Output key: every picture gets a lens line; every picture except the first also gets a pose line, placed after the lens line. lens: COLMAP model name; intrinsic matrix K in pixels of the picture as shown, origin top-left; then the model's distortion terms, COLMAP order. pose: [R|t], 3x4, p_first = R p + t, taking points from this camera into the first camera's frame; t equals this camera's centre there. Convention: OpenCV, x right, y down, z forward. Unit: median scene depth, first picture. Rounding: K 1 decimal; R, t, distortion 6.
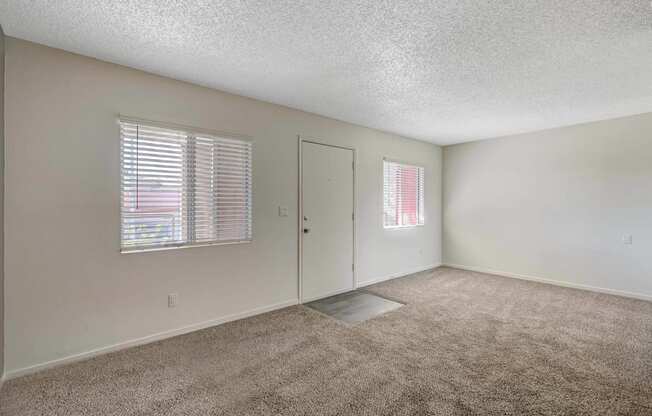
lens RADIAL K [[298.9, 0, 329.3], [0, 298.9, 208.6], [0, 0, 1]] dist [0.000507, 0.000013]
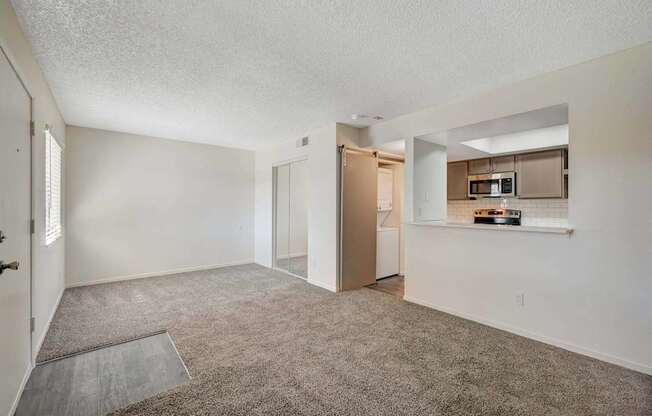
lens RADIAL K [[275.0, 0, 330.8], [0, 275.0, 206.4], [0, 0, 1]] dist [0.000207, 0.000121]
pose [[-0.018634, -0.000448, 0.999826, -0.533119], [0.001154, 0.999999, 0.000469, -0.010716], [-0.999826, 0.001162, -0.018633, 0.648645]]
